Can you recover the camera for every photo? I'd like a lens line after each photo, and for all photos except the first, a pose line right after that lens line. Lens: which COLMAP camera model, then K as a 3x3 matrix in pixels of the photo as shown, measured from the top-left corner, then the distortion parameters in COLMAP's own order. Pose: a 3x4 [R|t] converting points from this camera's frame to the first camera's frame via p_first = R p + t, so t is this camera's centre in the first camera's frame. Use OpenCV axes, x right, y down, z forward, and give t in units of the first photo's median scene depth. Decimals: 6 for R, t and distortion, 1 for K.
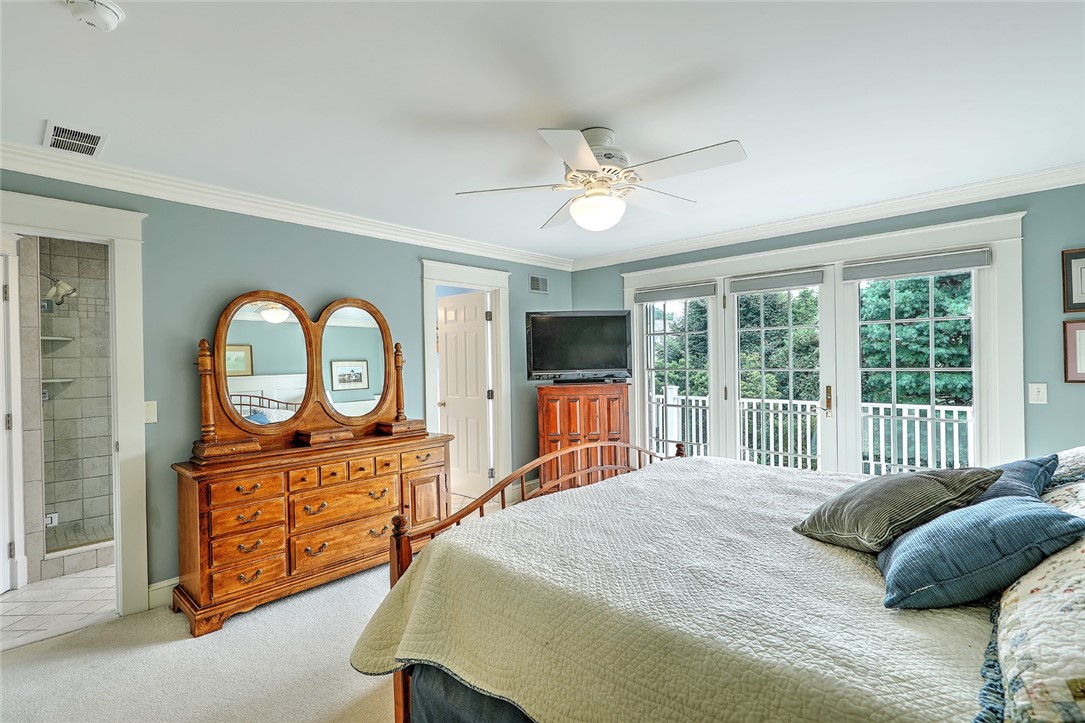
lens RADIAL K [[521.8, 0, 542.5], [0, 521.8, 361.5], [0, 0, 1]] dist [0.001673, 0.000326]
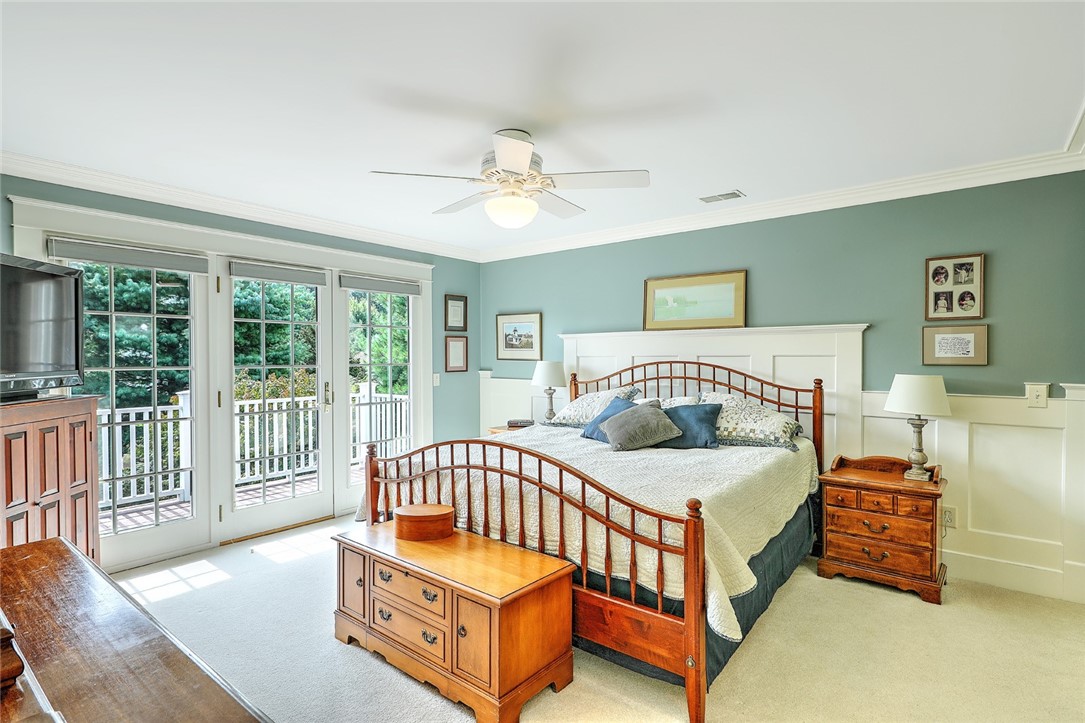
lens RADIAL K [[538.4, 0, 542.5], [0, 538.4, 361.5], [0, 0, 1]] dist [0.000502, 0.000035]
pose [[-0.064628, 0.006060, 0.997891, -0.597766], [-0.000372, 0.999981, -0.006097, 0.012699], [-0.997909, -0.000766, -0.064625, 0.635157]]
